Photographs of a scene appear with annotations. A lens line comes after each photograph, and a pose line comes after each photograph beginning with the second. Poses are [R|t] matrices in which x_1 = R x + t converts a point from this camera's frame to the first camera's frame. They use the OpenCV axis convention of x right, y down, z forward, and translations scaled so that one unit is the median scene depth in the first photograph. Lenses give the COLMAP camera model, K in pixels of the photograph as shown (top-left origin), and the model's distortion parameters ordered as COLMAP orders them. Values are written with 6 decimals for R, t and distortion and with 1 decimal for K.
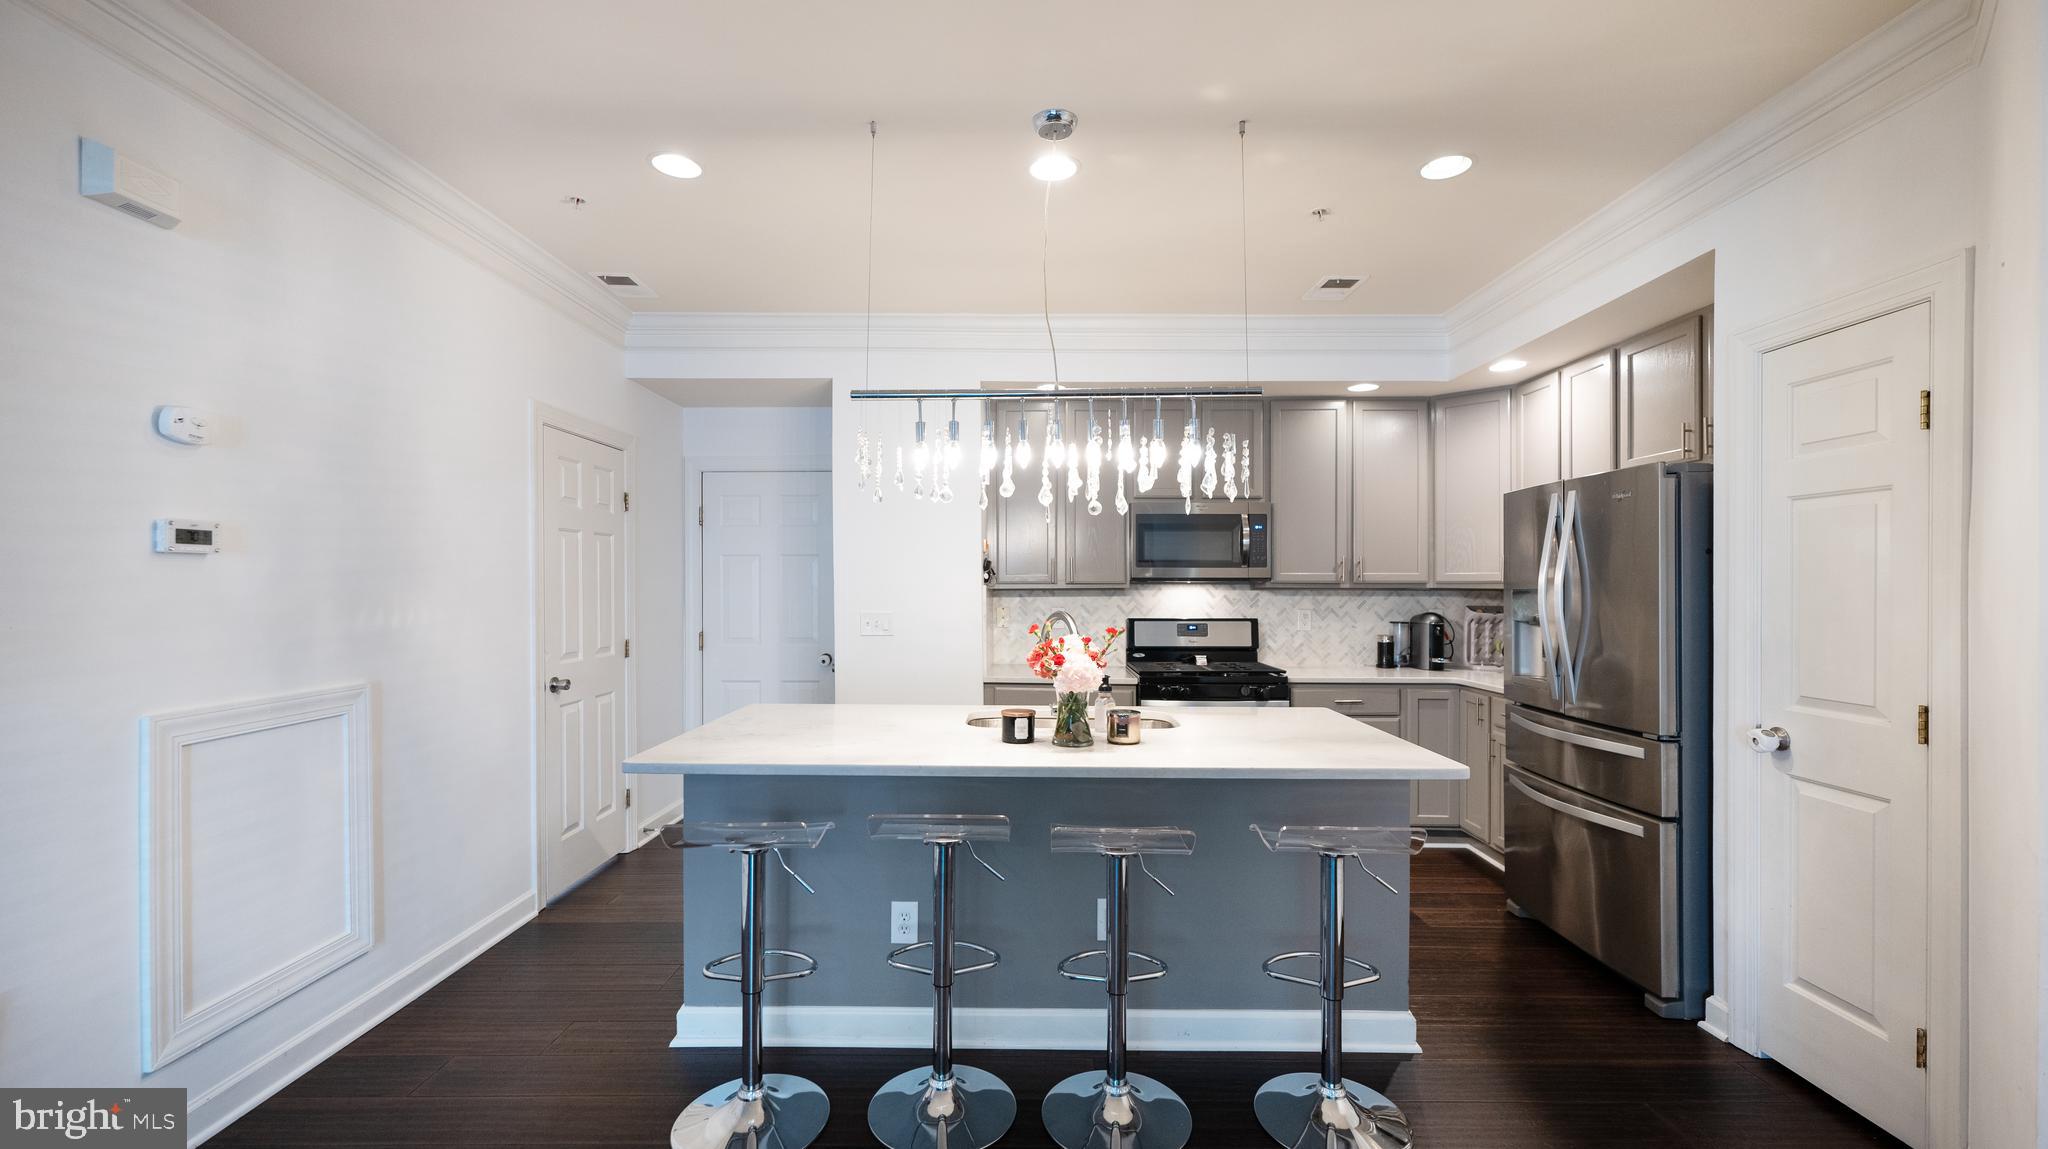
lens RADIAL K [[829.0, 0, 1019.7], [0, 829.0, 583.4], [0, 0, 1]] dist [0.003280, -0.000086]
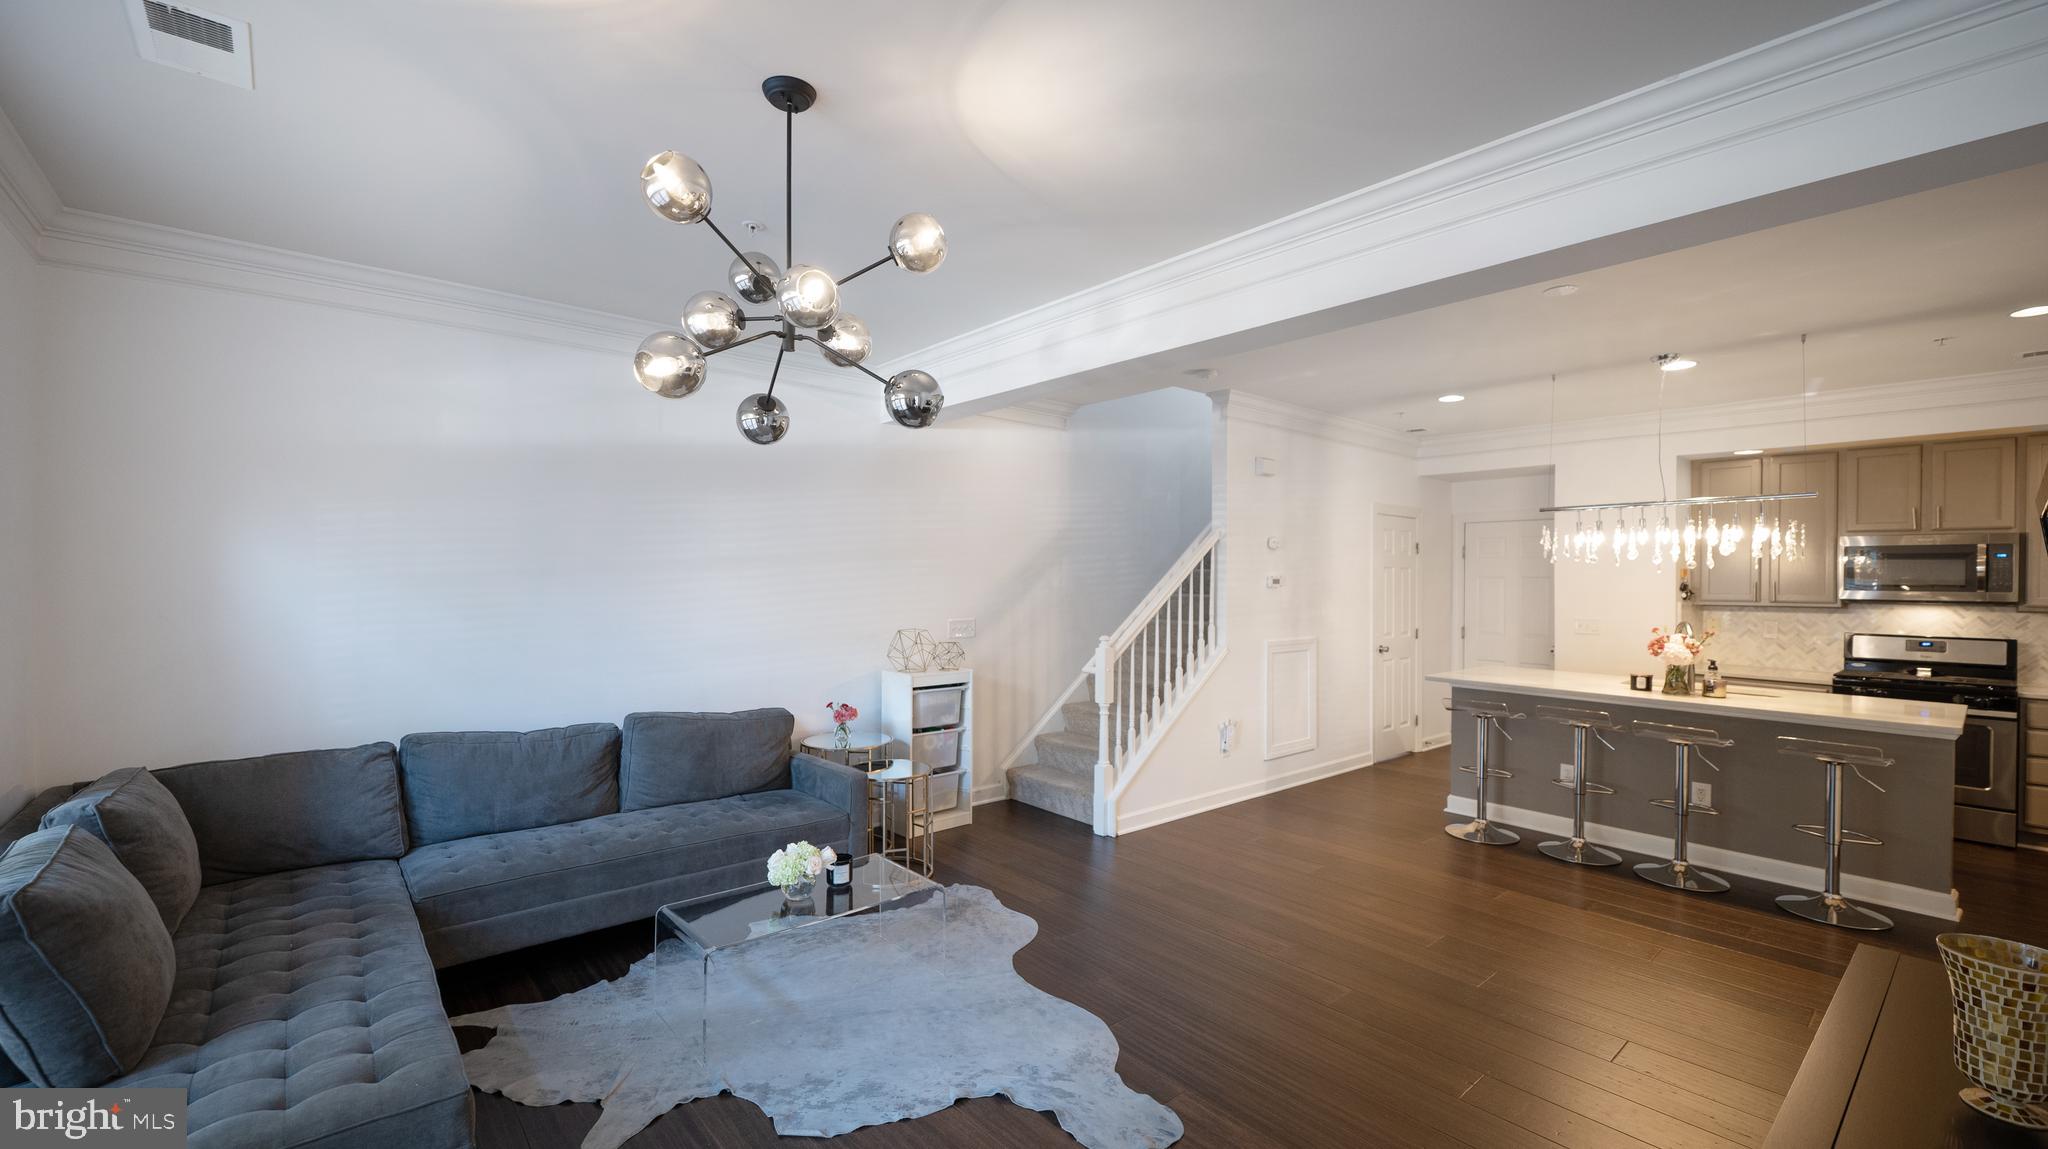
lens RADIAL K [[829.0, 0, 1022.1], [0, 829.0, 583.6], [0, 0, 1]] dist [0.003280, -0.000086]
pose [[0.652274, 0.009446, -0.757924, 0.464572], [-0.008655, 0.999950, 0.005014, -0.041848], [0.757934, 0.003289, 0.652323, -1.167781]]
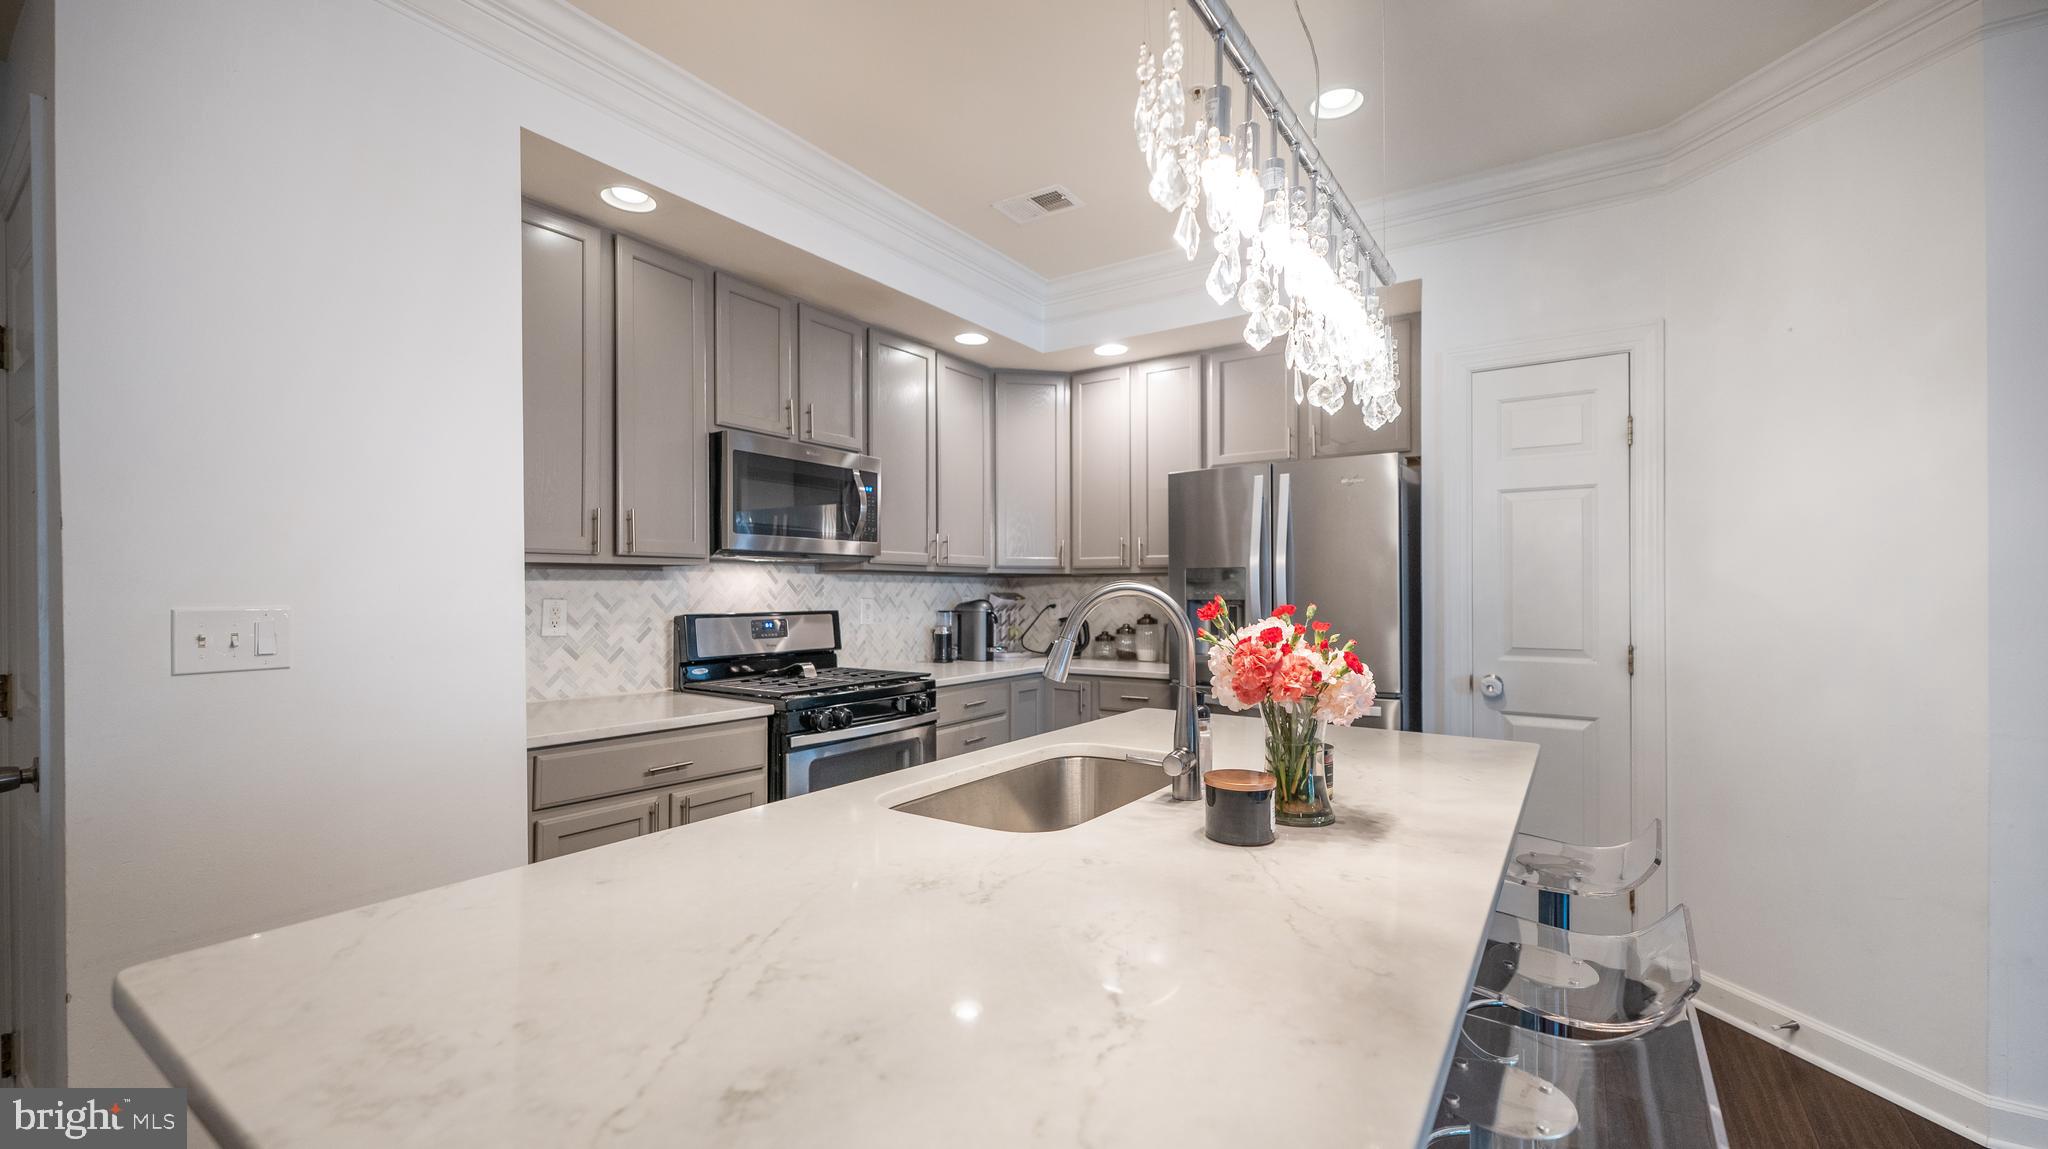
lens RADIAL K [[829.0, 0, 1012.6], [0, 829.0, 586.8], [0, 0, 1]] dist [0.003280, -0.000086]
pose [[0.559288, 0.001431, 0.828972, -0.449380], [-0.001145, 0.999999, -0.000954, 0.037482], [-0.828973, -0.000416, 0.559289, 0.775497]]
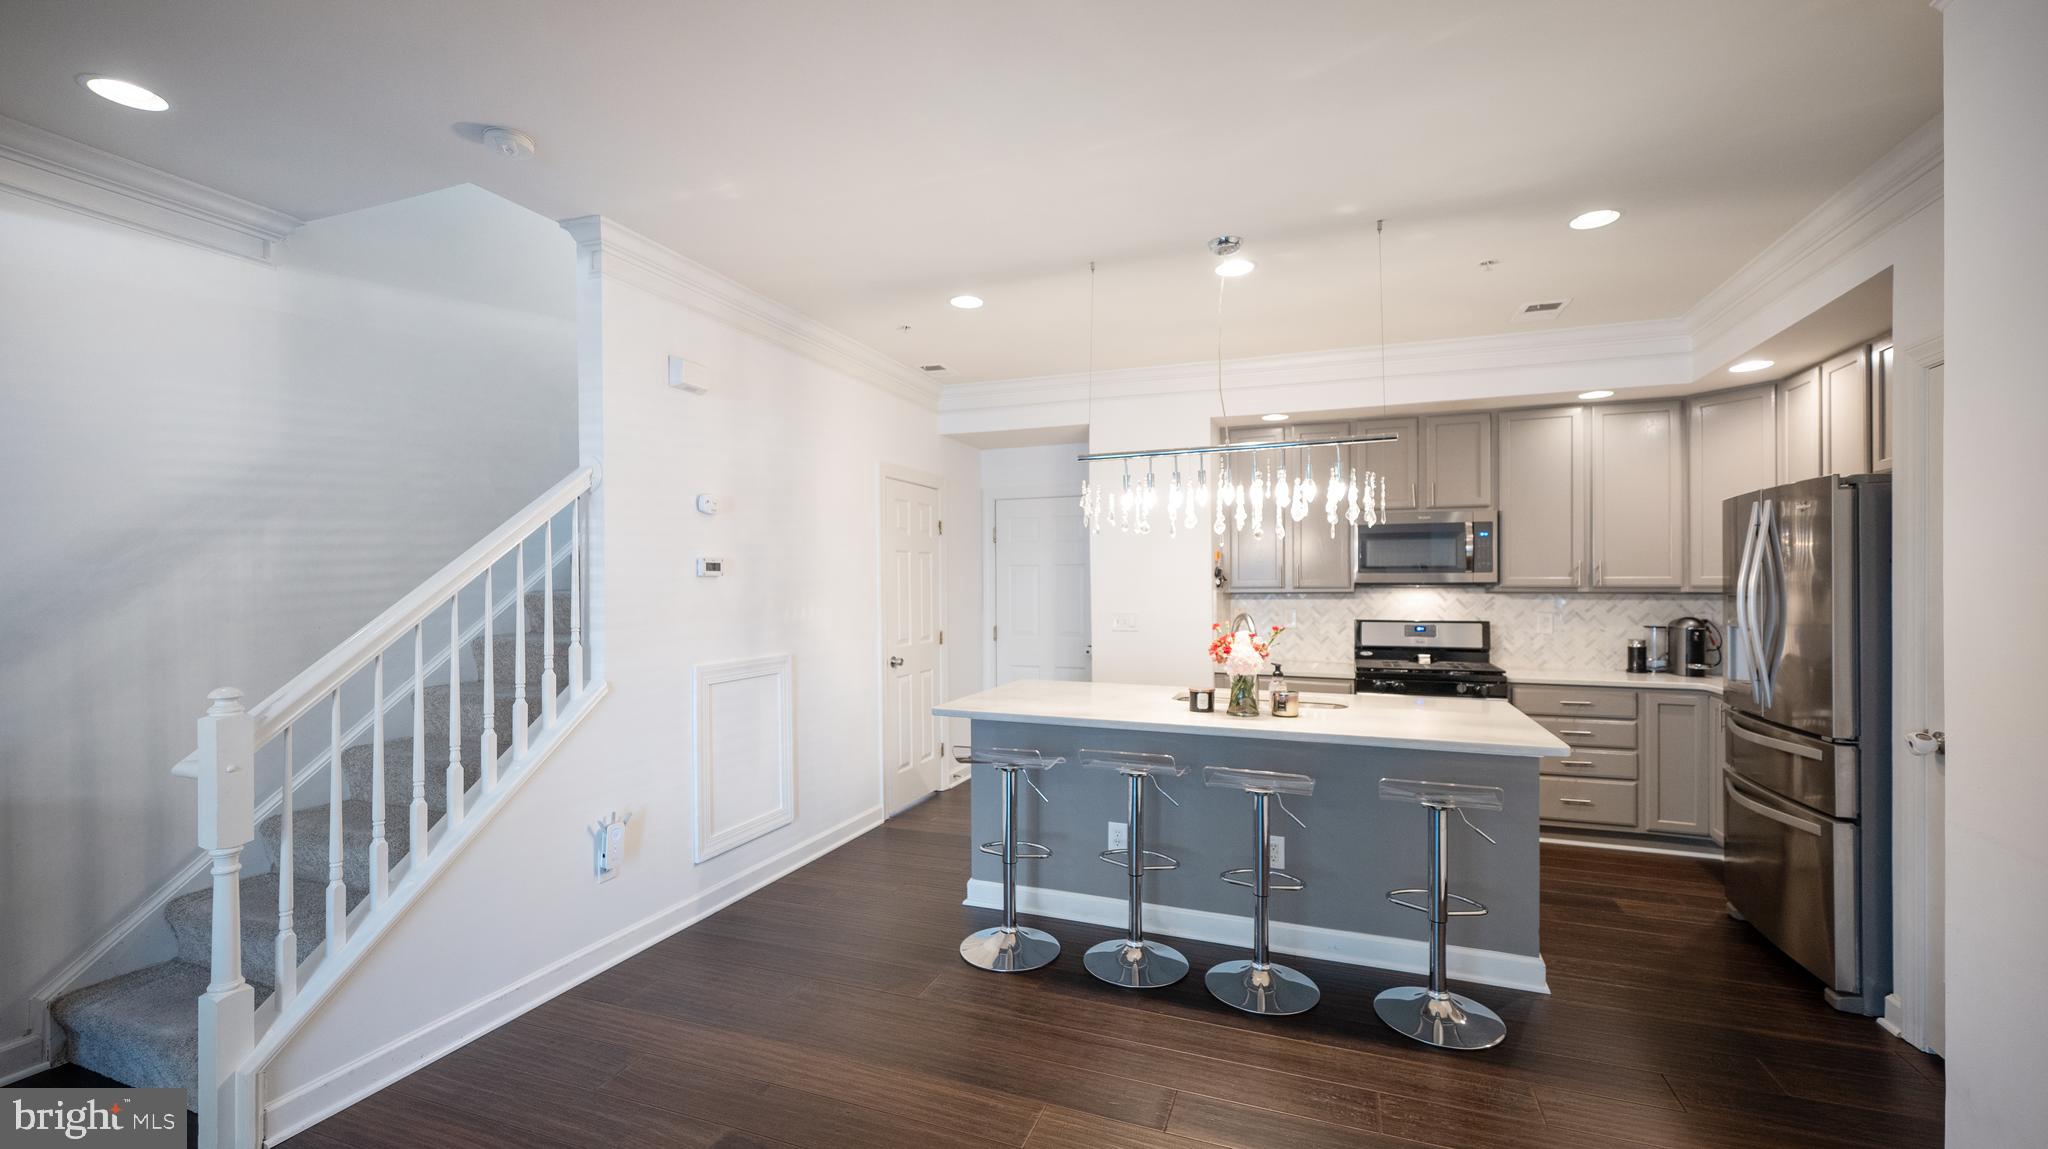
lens RADIAL K [[829.0, 0, 1020.3], [0, 829.0, 584.1], [0, 0, 1]] dist [0.003280, -0.000086]
pose [[0.936449, -0.003277, -0.350789, 0.178398], [0.004219, 0.999989, 0.001923, -0.015048], [0.350779, -0.003281, 0.936453, -0.319042]]
